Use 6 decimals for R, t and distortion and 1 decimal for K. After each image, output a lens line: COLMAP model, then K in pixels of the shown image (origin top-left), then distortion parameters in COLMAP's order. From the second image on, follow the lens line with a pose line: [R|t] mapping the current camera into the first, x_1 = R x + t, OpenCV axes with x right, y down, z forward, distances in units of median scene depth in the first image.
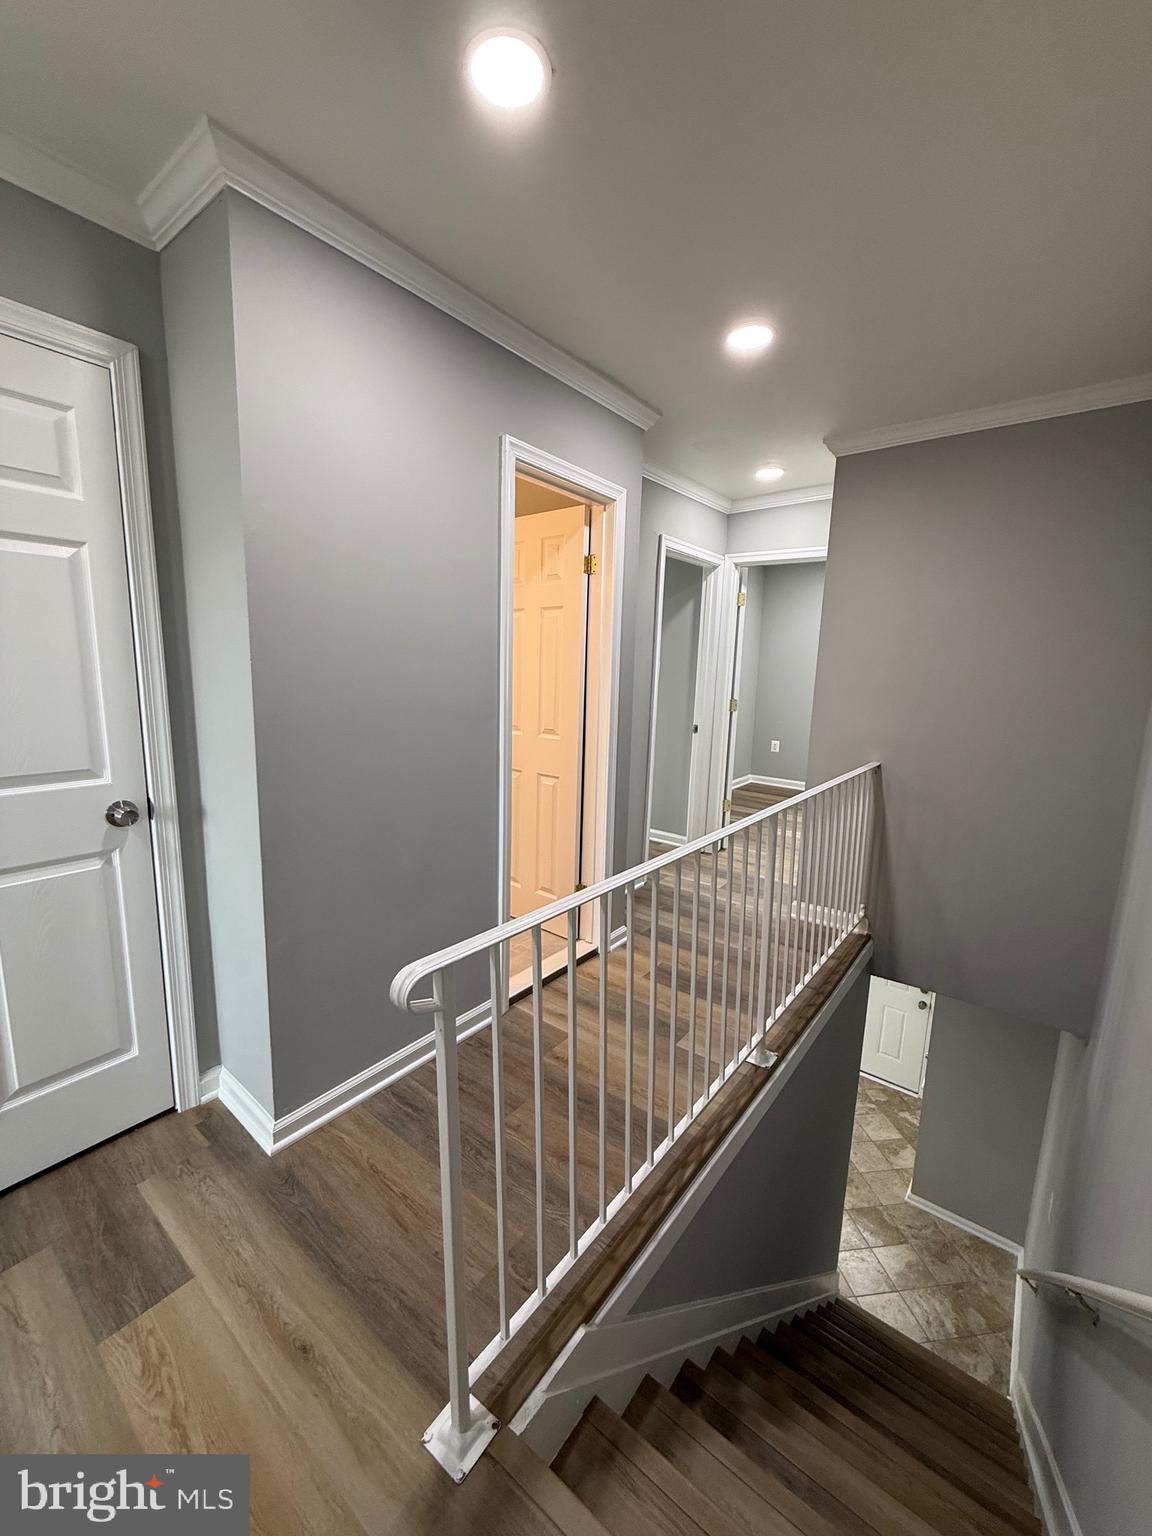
lens RADIAL K [[610.6, 0, 577.8], [0, 610.6, 763.4], [0, 0, 1]] dist [-0.001401, 0.000336]
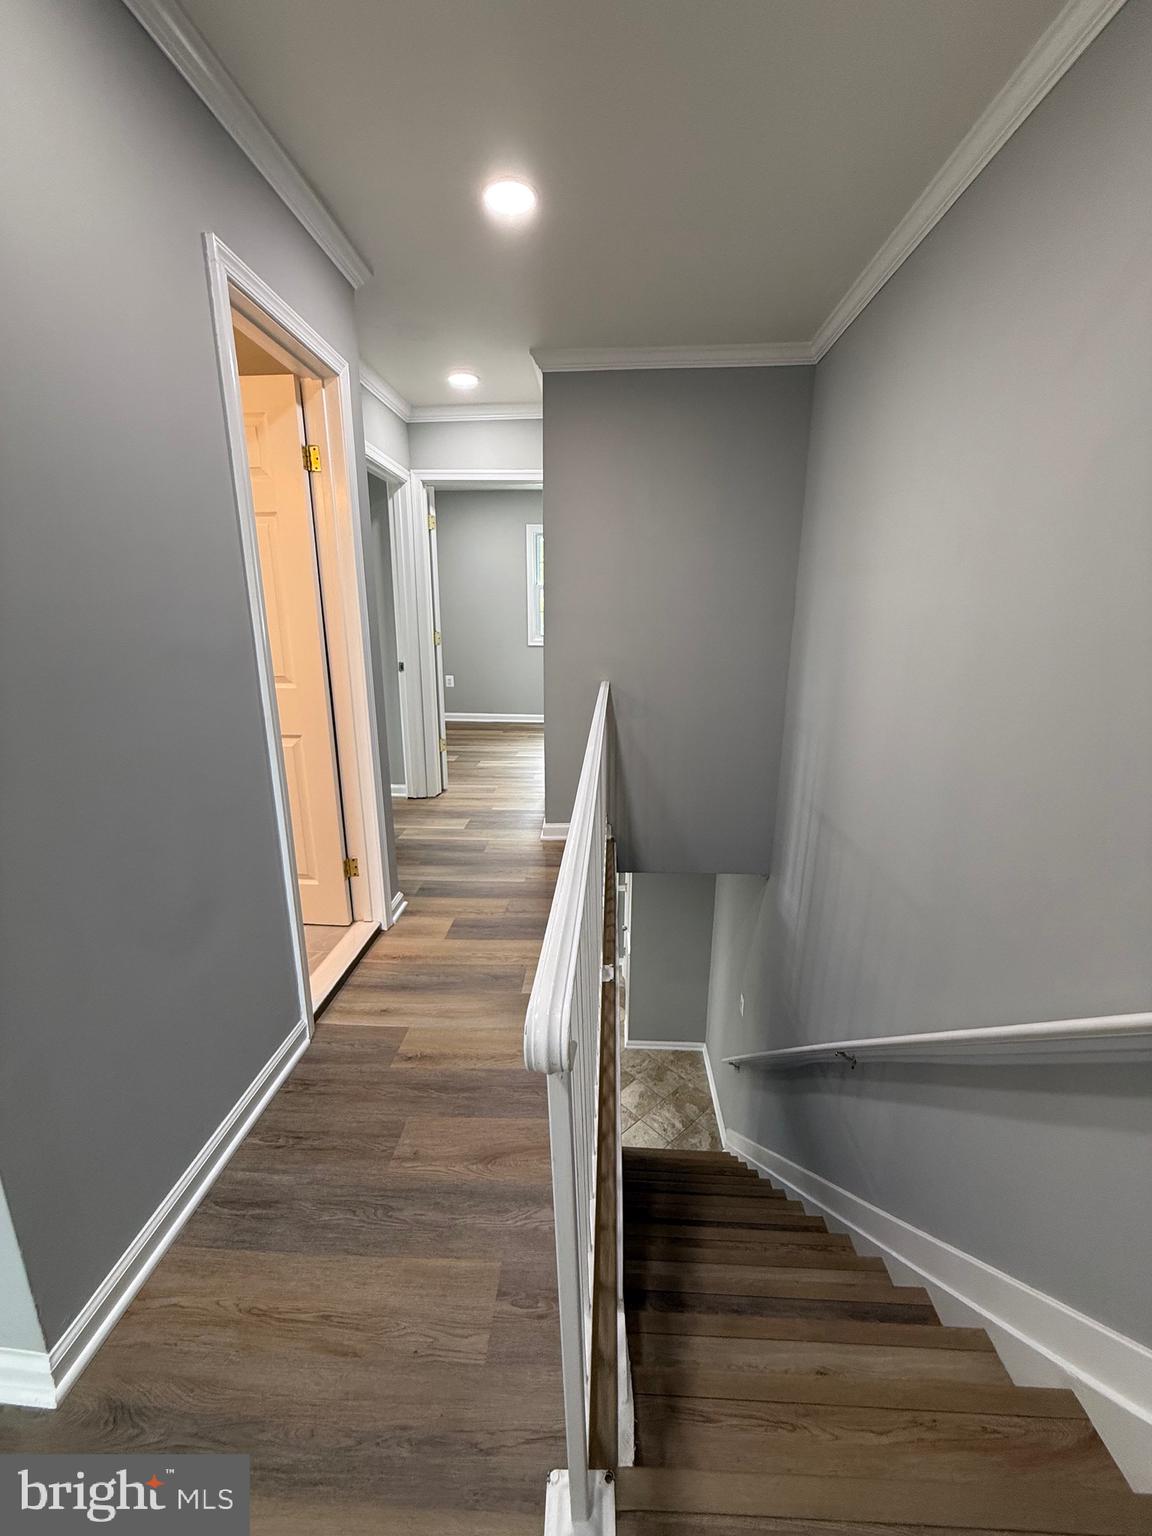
lens RADIAL K [[610.6, 0, 577.3], [0, 610.6, 763.3], [0, 0, 1]] dist [-0.001401, 0.000336]
pose [[0.819027, -0.163227, 0.550048, -0.175968], [0.109413, 0.985520, 0.129536, -0.005215], [-0.563227, -0.045911, 0.825026, 0.135279]]
